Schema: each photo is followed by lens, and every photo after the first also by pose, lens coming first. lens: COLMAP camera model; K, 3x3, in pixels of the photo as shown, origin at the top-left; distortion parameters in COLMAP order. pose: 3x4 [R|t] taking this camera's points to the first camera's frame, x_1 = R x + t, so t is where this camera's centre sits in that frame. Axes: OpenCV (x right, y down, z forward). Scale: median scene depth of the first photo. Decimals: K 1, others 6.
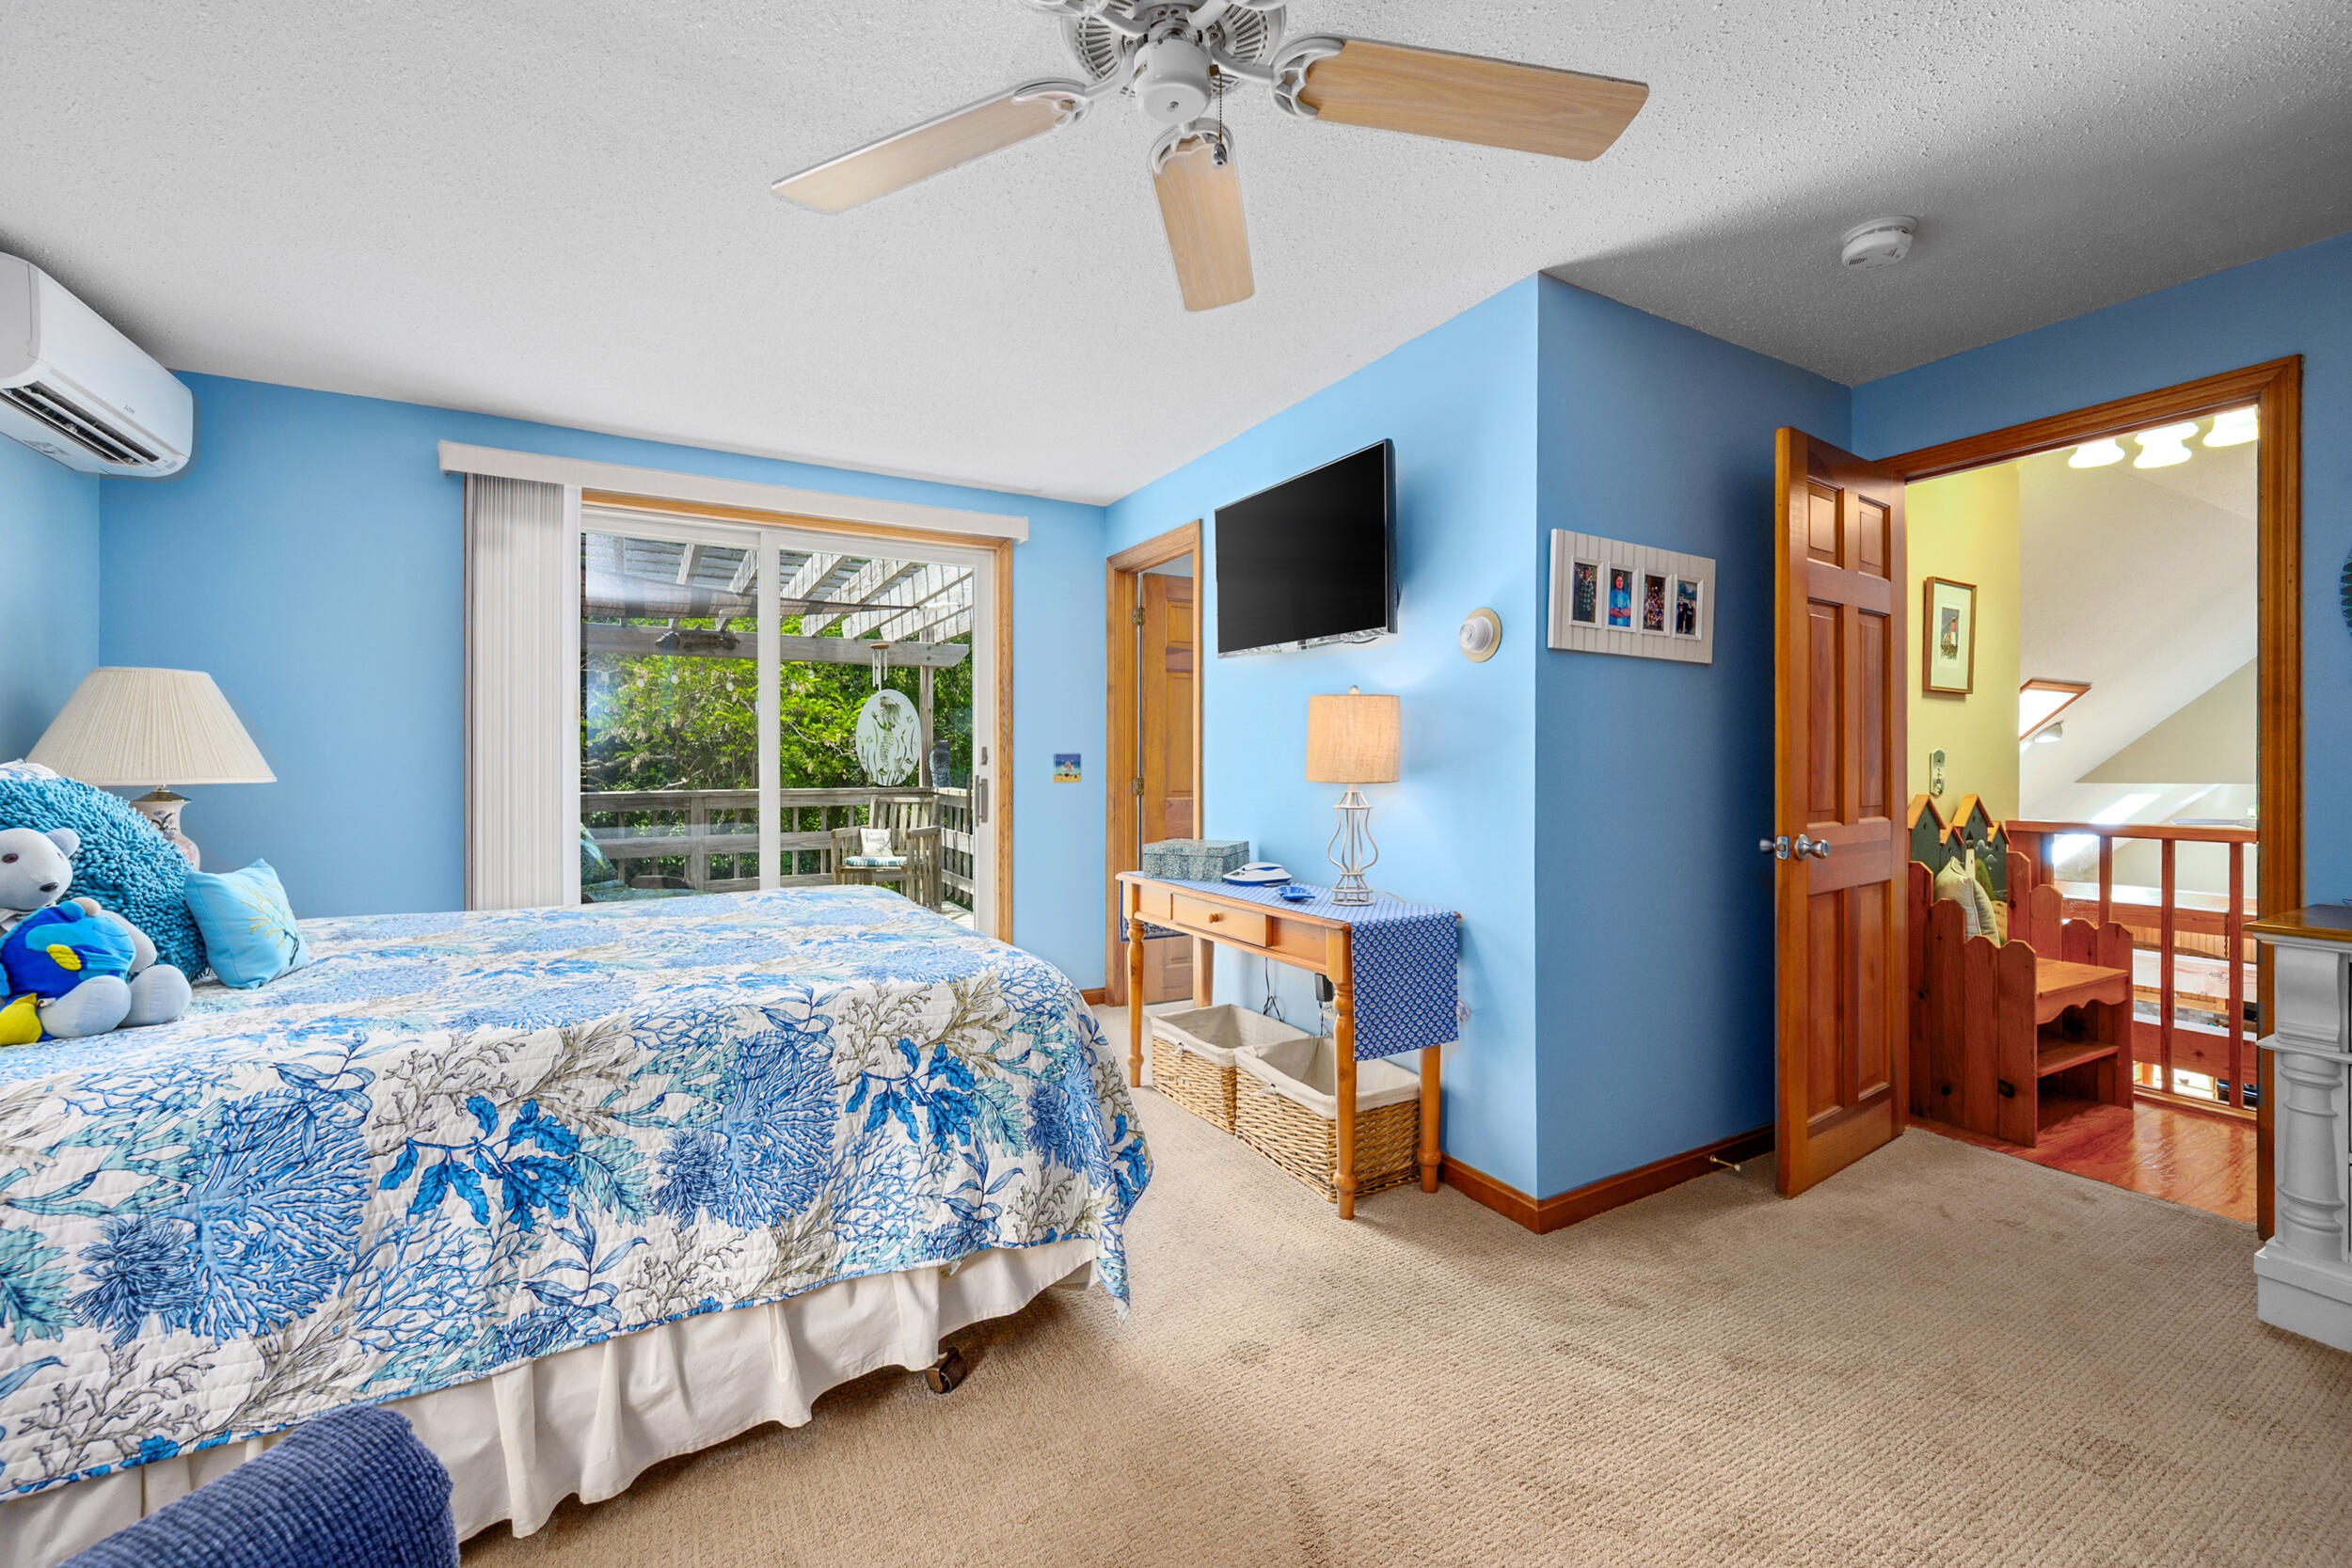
lens RADIAL K [[954.8, 0, 1179.2], [0, 954.8, 754.2], [0, 0, 1]] dist [-0.000498, -0.000228]
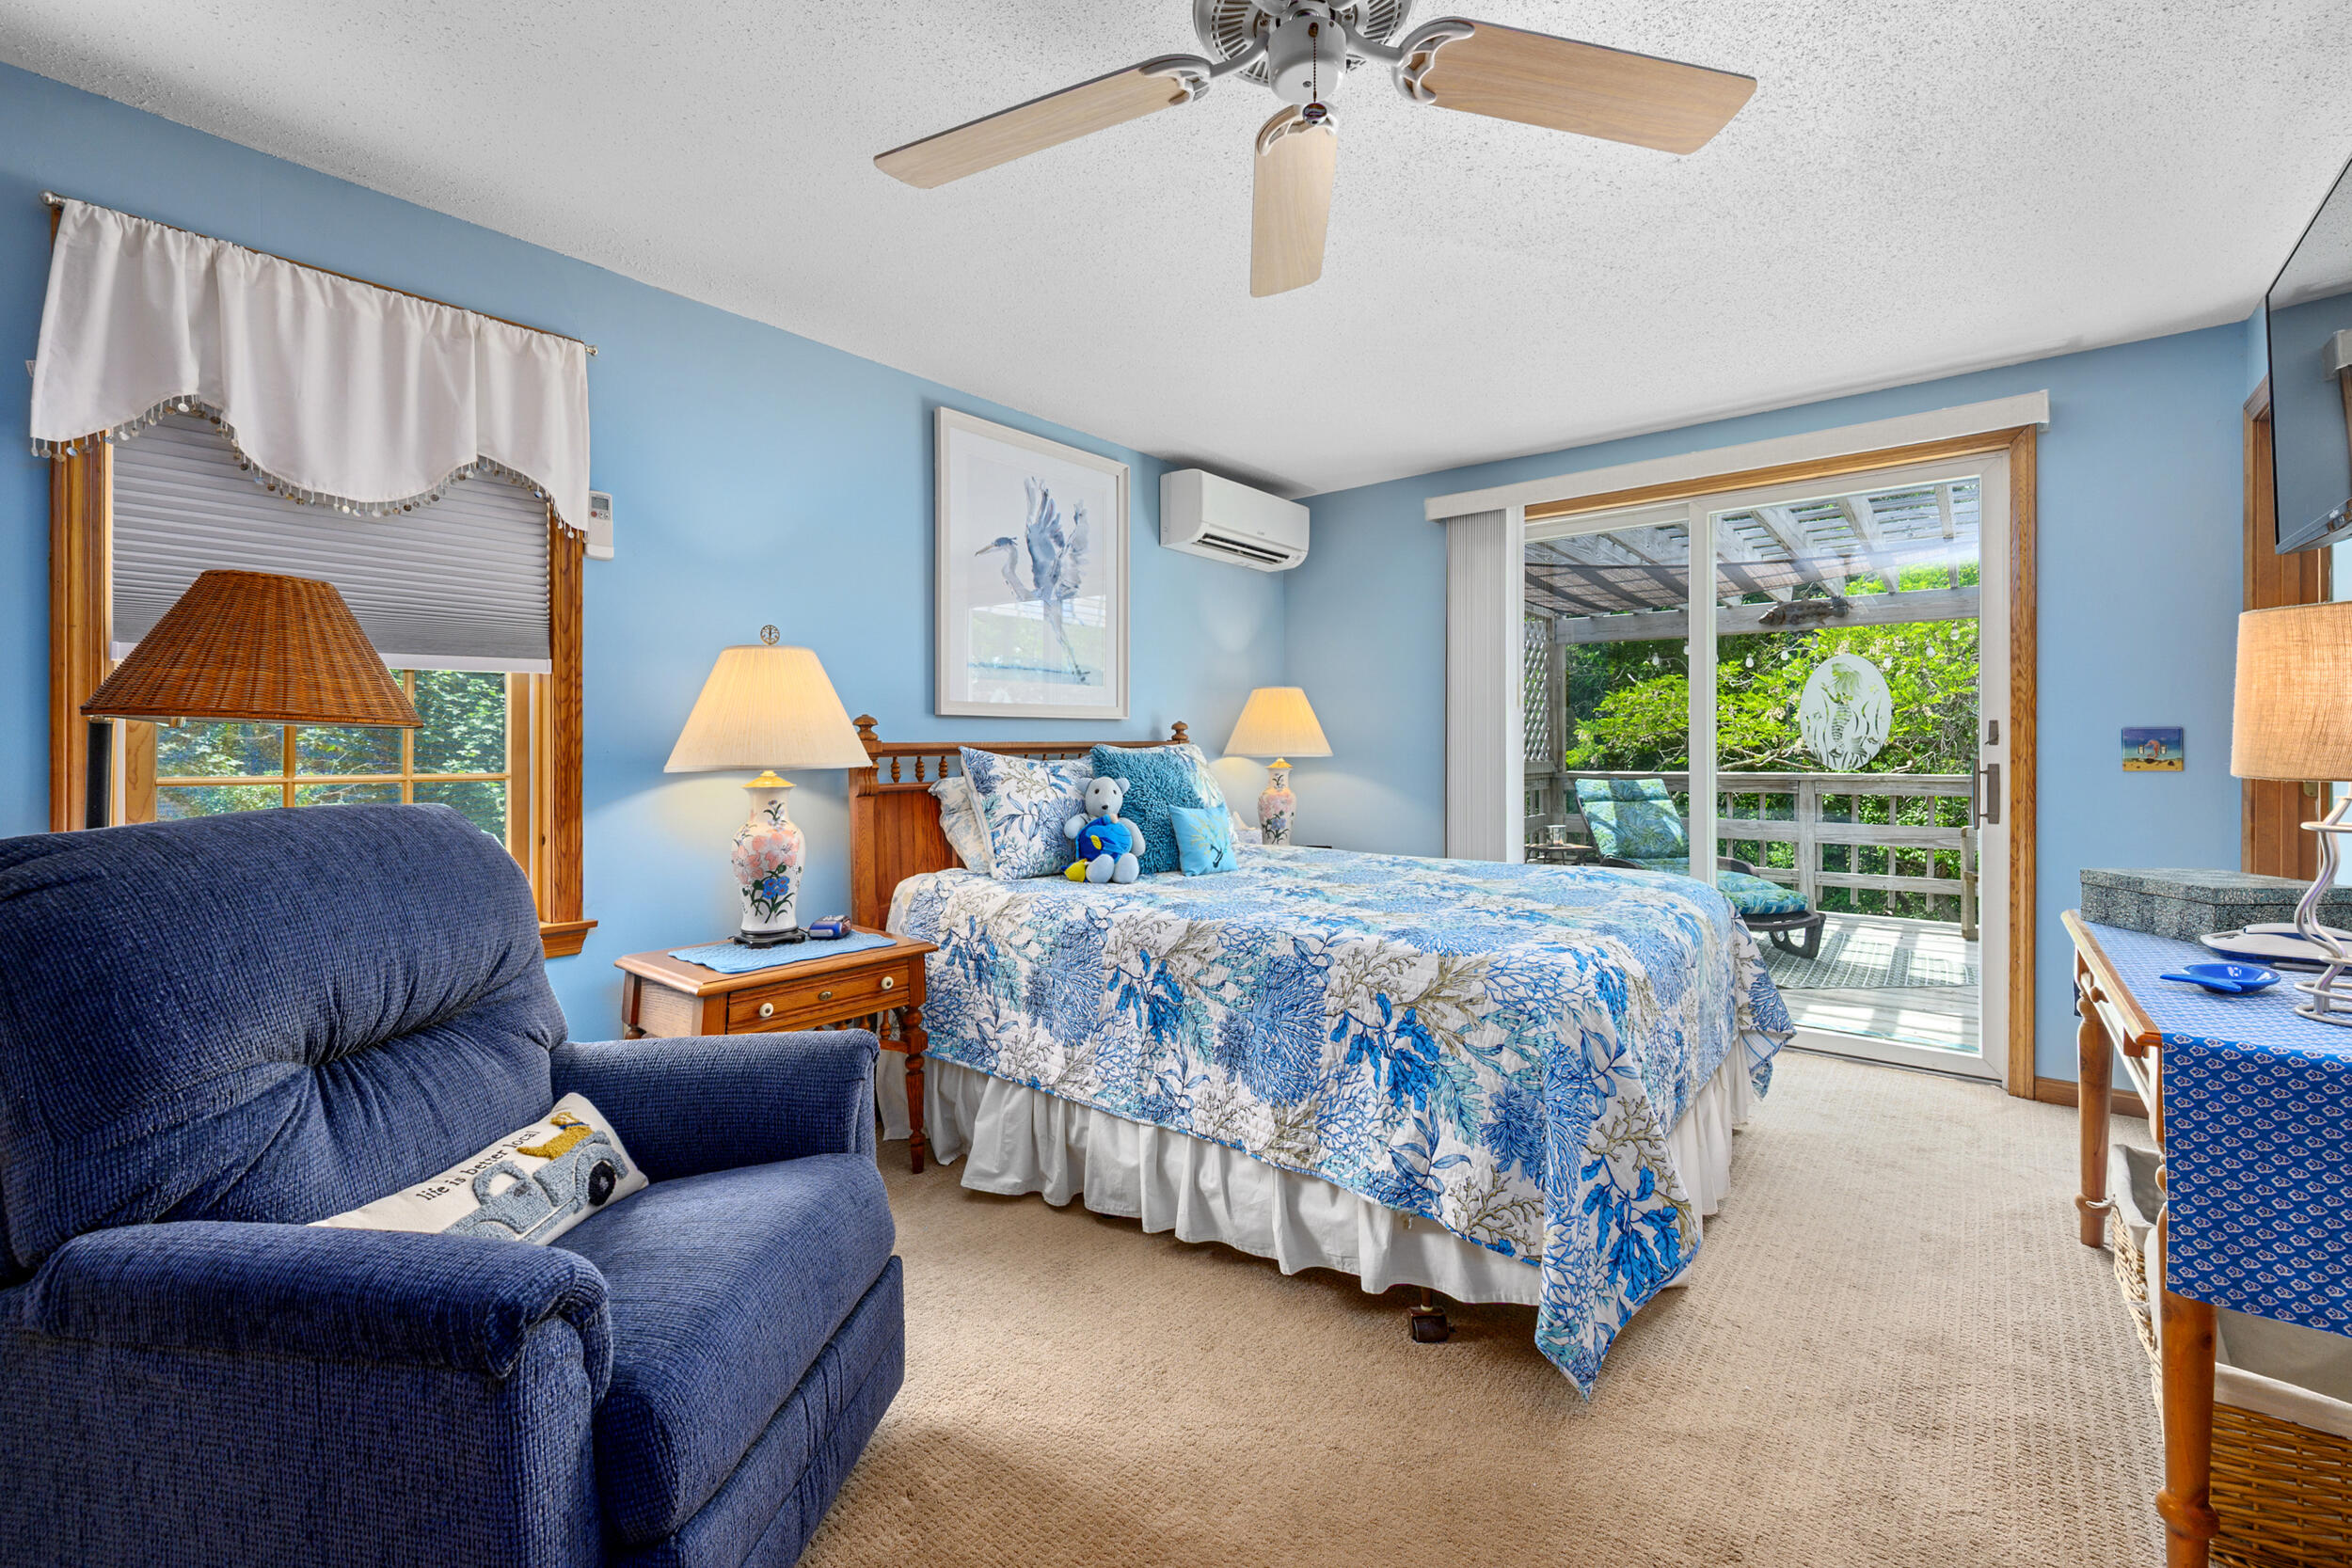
lens RADIAL K [[968.0, 0, 1176.7], [0, 968.0, 739.7], [0, 0, 1]] dist [-0.000871, -0.000196]
pose [[0.362765, -0.005946, -0.931862, 0.686294], [0.010303, 0.999944, -0.002370, 0.006454], [0.931824, -0.008741, 0.362806, 0.389121]]
